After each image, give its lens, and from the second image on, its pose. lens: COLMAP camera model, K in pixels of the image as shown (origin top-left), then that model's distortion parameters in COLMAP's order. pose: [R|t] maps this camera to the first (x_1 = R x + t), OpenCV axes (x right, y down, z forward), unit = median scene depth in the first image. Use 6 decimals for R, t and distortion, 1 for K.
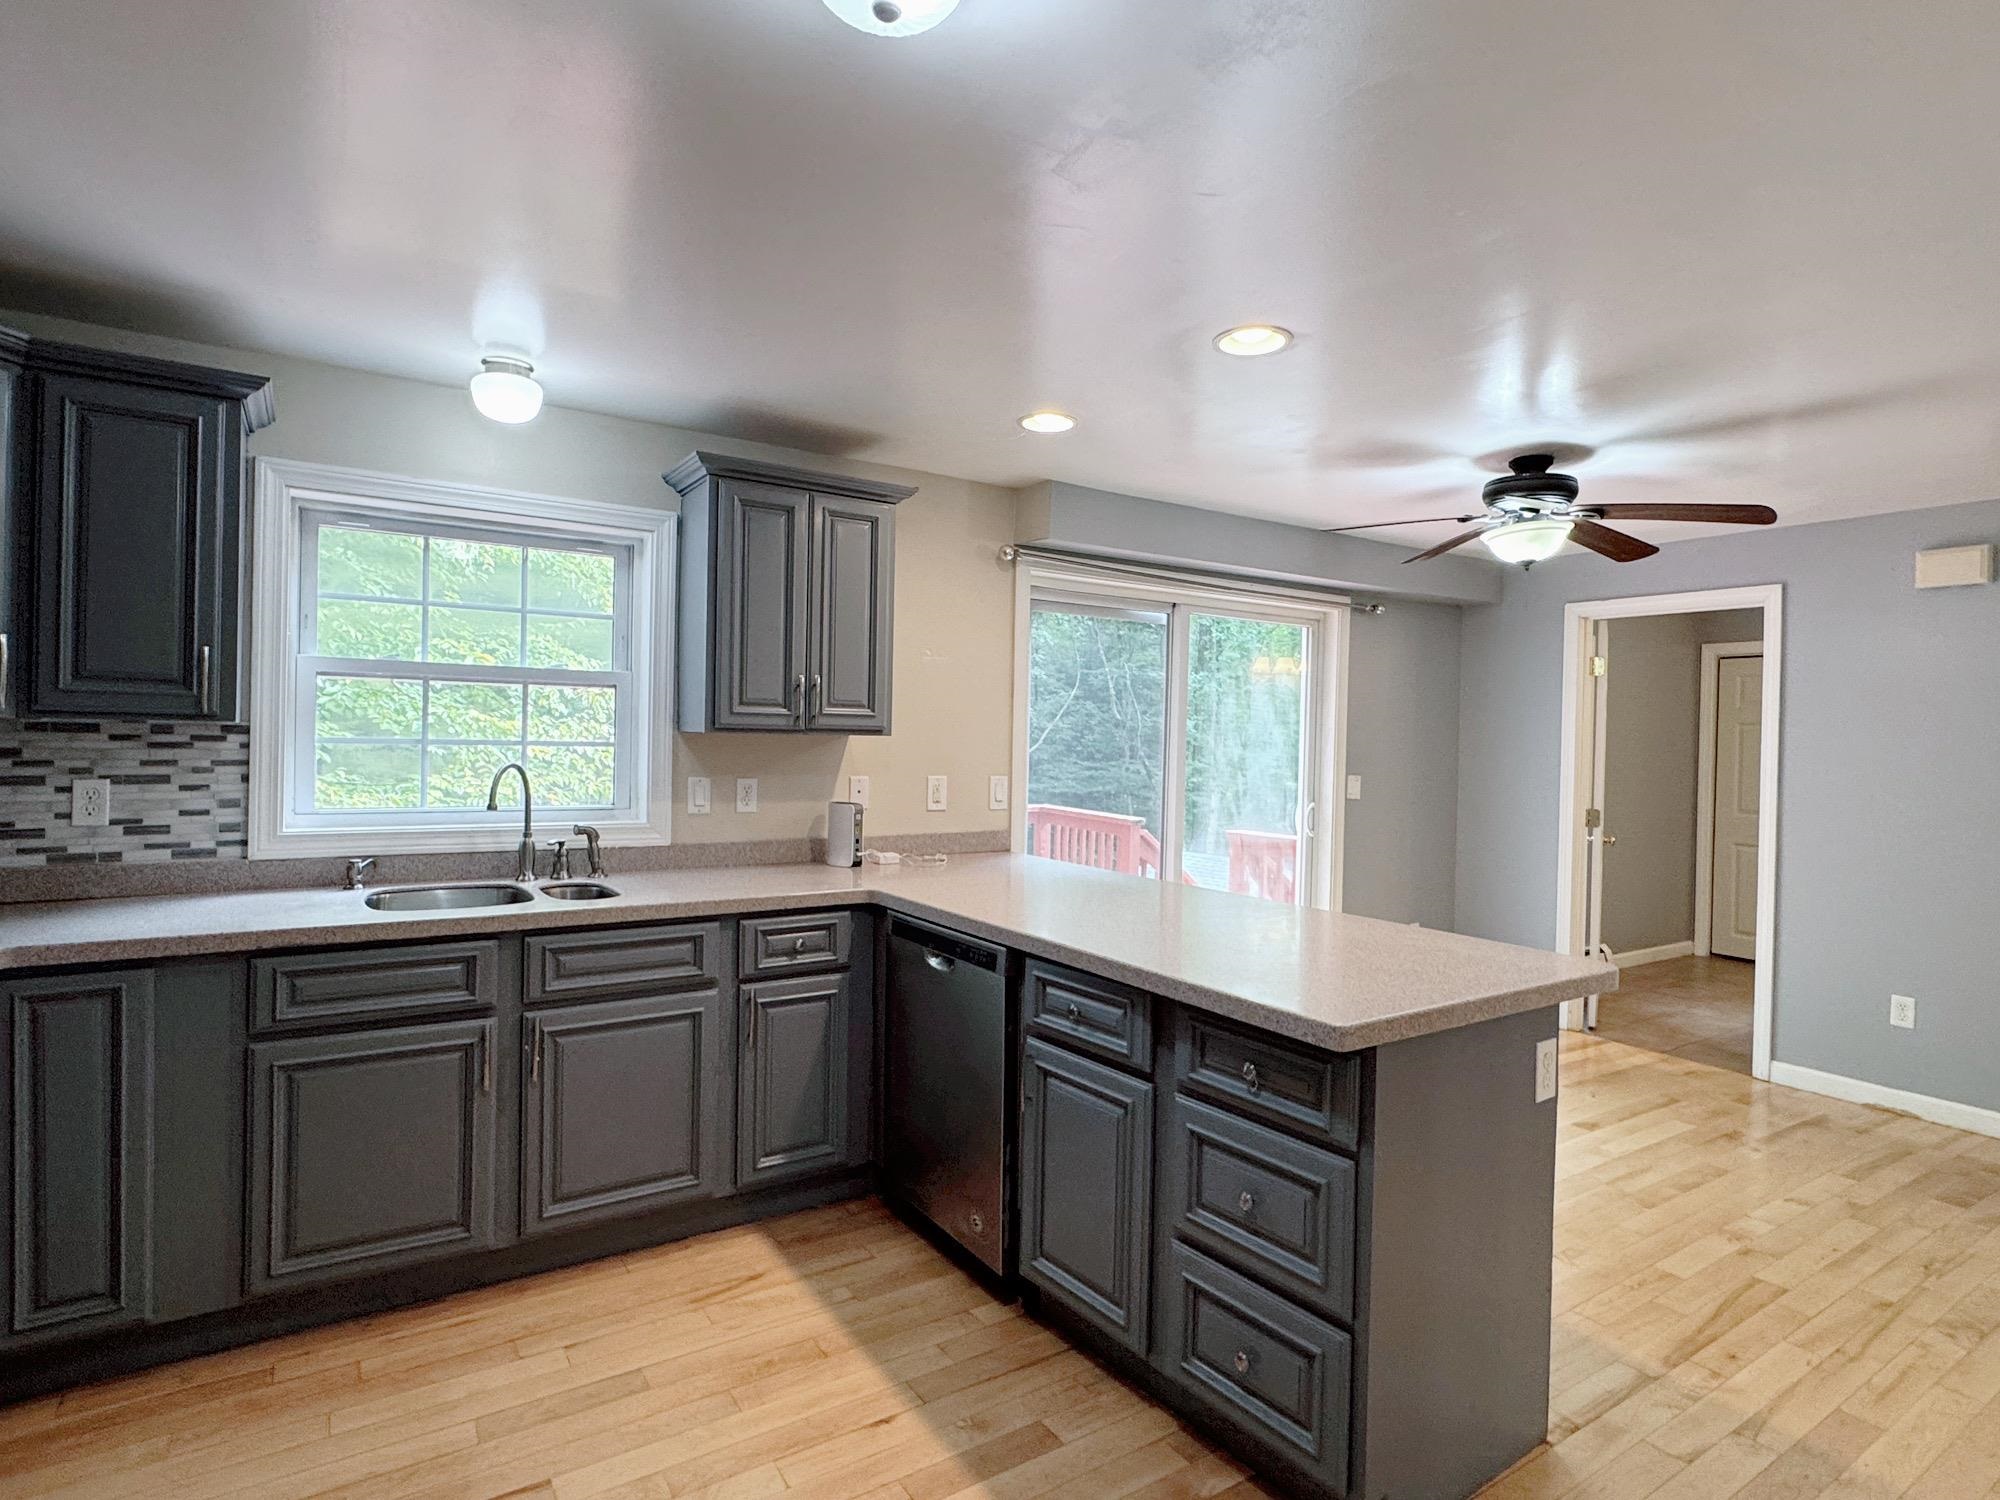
lens RADIAL K [[1187.7, 0, 994.9], [0, 1187.7, 747.6], [0, 0, 1]] dist [-0.003796, 0.000915]
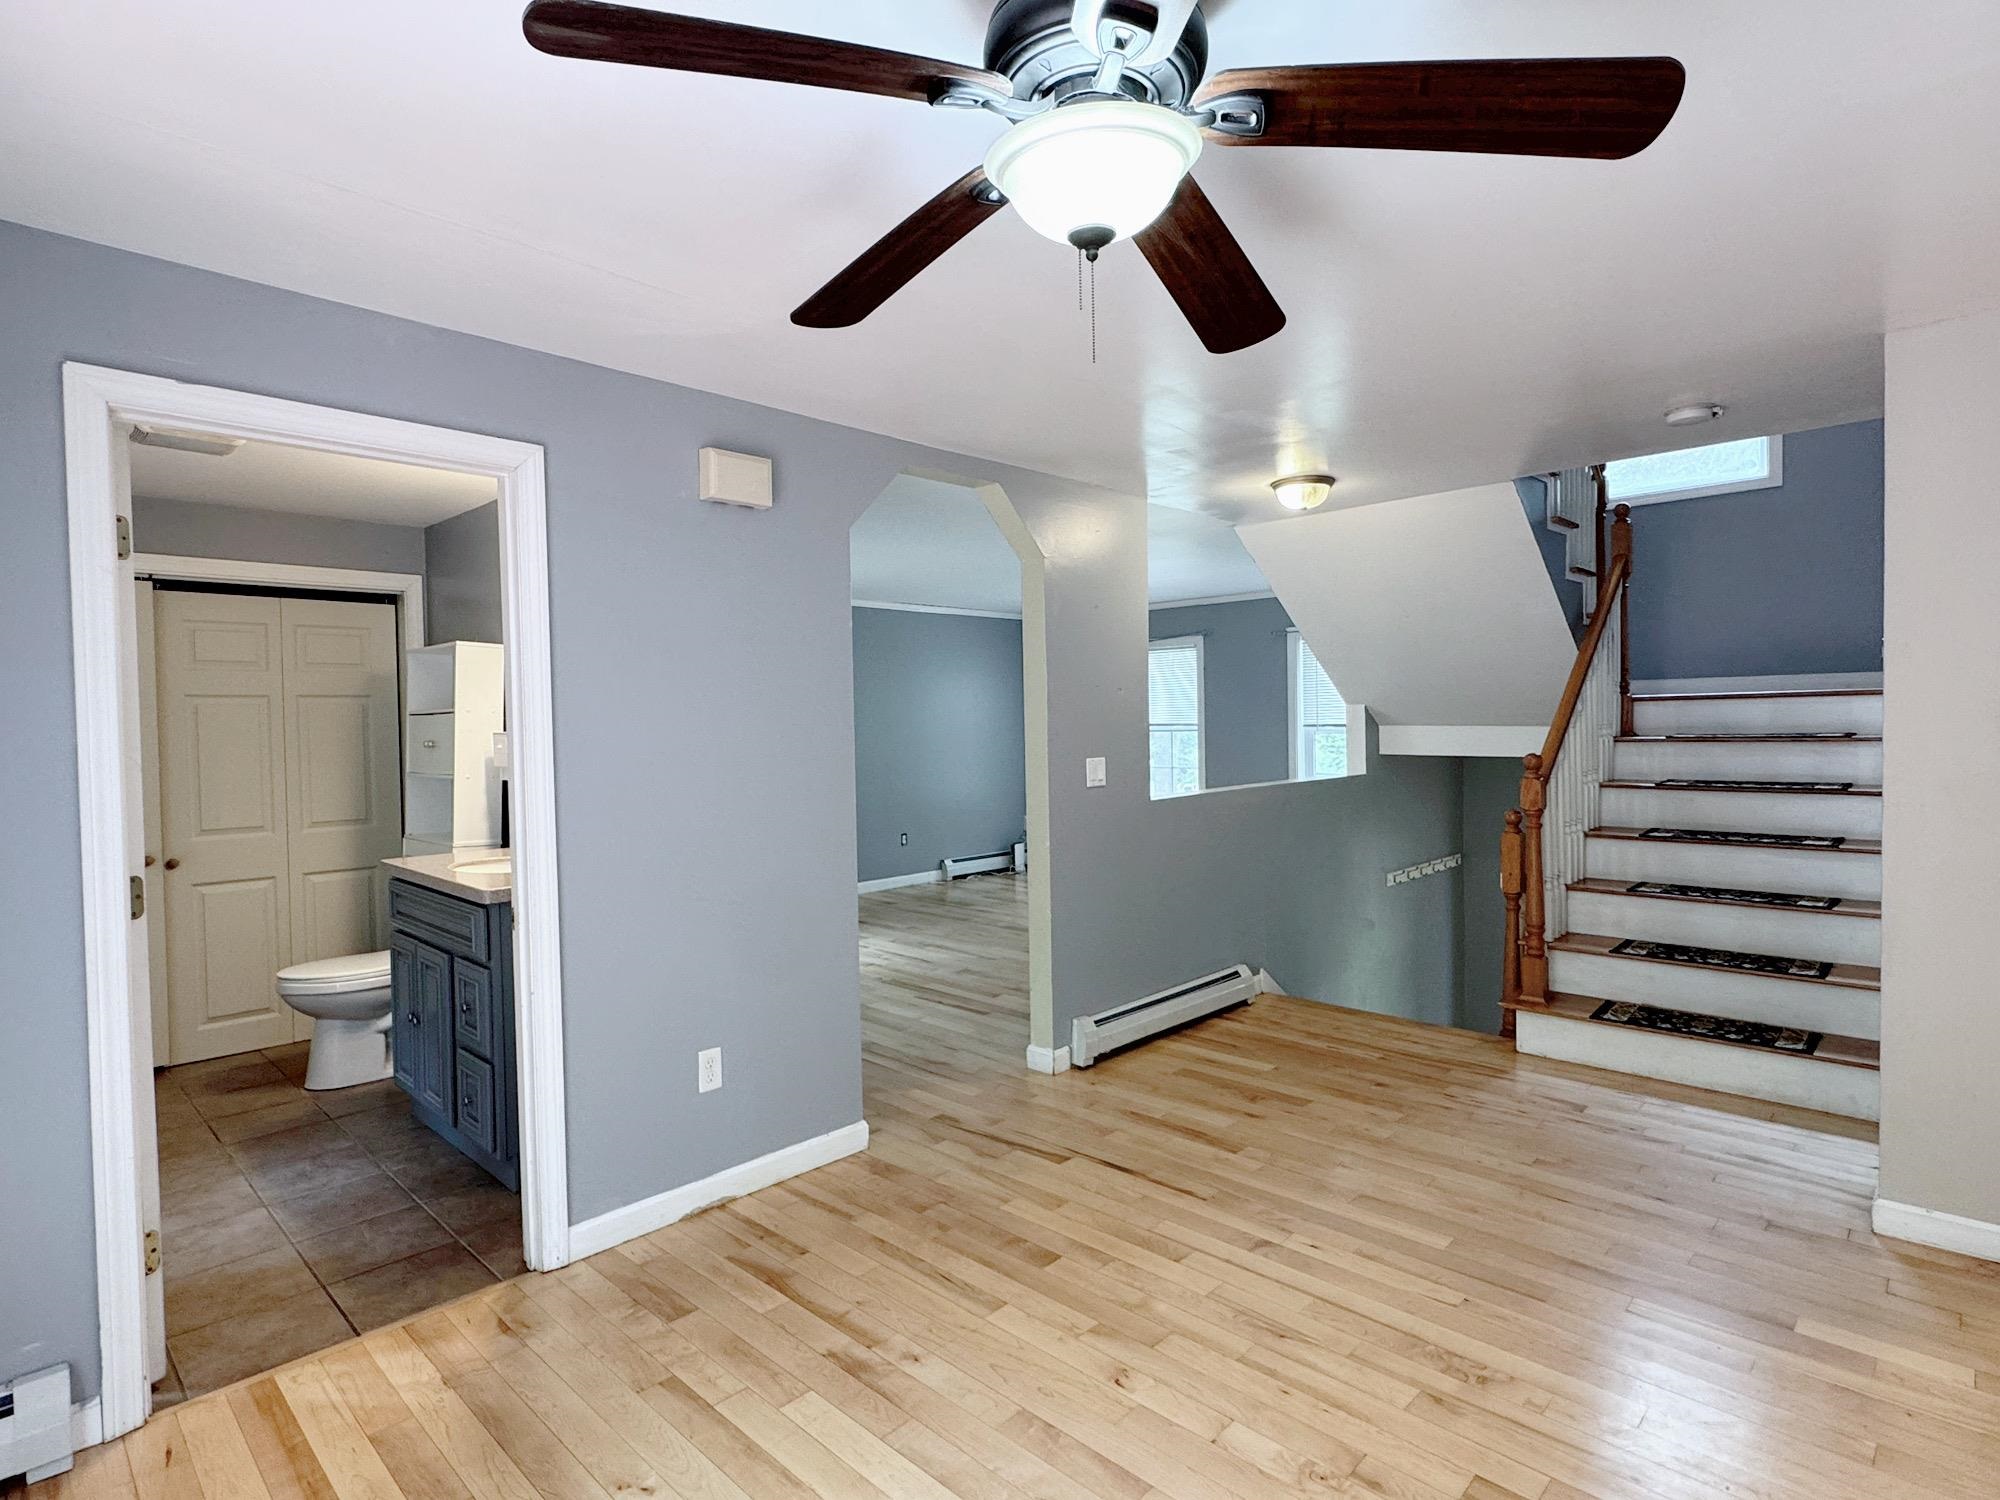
lens RADIAL K [[1033.8, 0, 1020.7], [0, 1033.8, 749.6], [0, 0, 1]] dist [-0.000022, 0.000373]
pose [[-0.214342, -0.042036, 0.975854, 0.107002], [0.018273, 0.998726, 0.047034, -0.006157], [-0.976588, 0.027913, -0.213301, 1.013850]]
